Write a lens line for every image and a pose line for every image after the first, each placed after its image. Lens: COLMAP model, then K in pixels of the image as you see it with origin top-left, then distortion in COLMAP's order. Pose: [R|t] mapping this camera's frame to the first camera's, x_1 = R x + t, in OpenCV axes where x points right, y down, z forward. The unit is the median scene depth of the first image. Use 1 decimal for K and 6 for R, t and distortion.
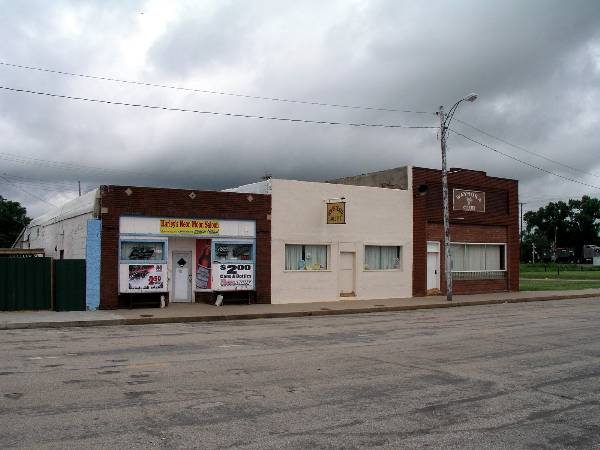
lens RADIAL K [[608.2, 0, 304.1], [0, 608.2, 227.7], [0, 0, 1]] dist [-0.241347, 0.266382]
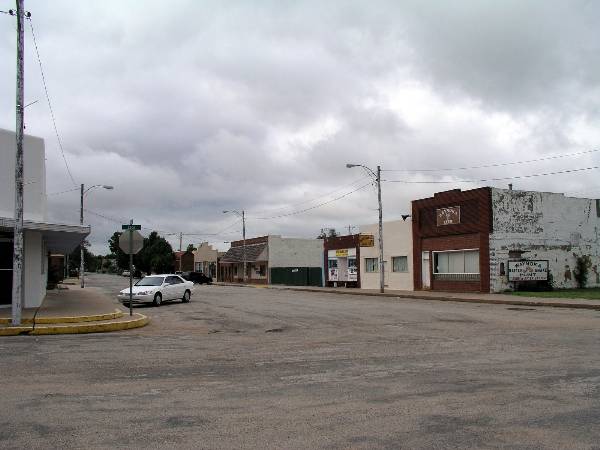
lens RADIAL K [[608.2, 0, 304.1], [0, 608.2, 227.7], [0, 0, 1]] dist [-0.241347, 0.266382]
pose [[-0.159413, -0.065379, -0.985045, 1.683458], [0.072570, 0.994329, -0.077740, 0.058169], [0.984541, -0.083877, -0.153765, 0.977380]]
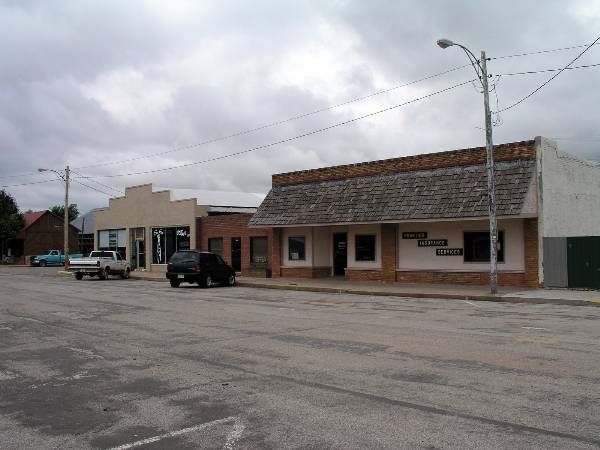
lens RADIAL K [[608.2, 0, 304.1], [0, 608.2, 227.7], [0, 0, 1]] dist [-0.241347, 0.266382]
pose [[0.166725, -0.036245, -0.985337, 1.455612], [0.044871, 0.998568, -0.029139, 0.051938], [0.984982, -0.039355, 0.168112, 0.844236]]
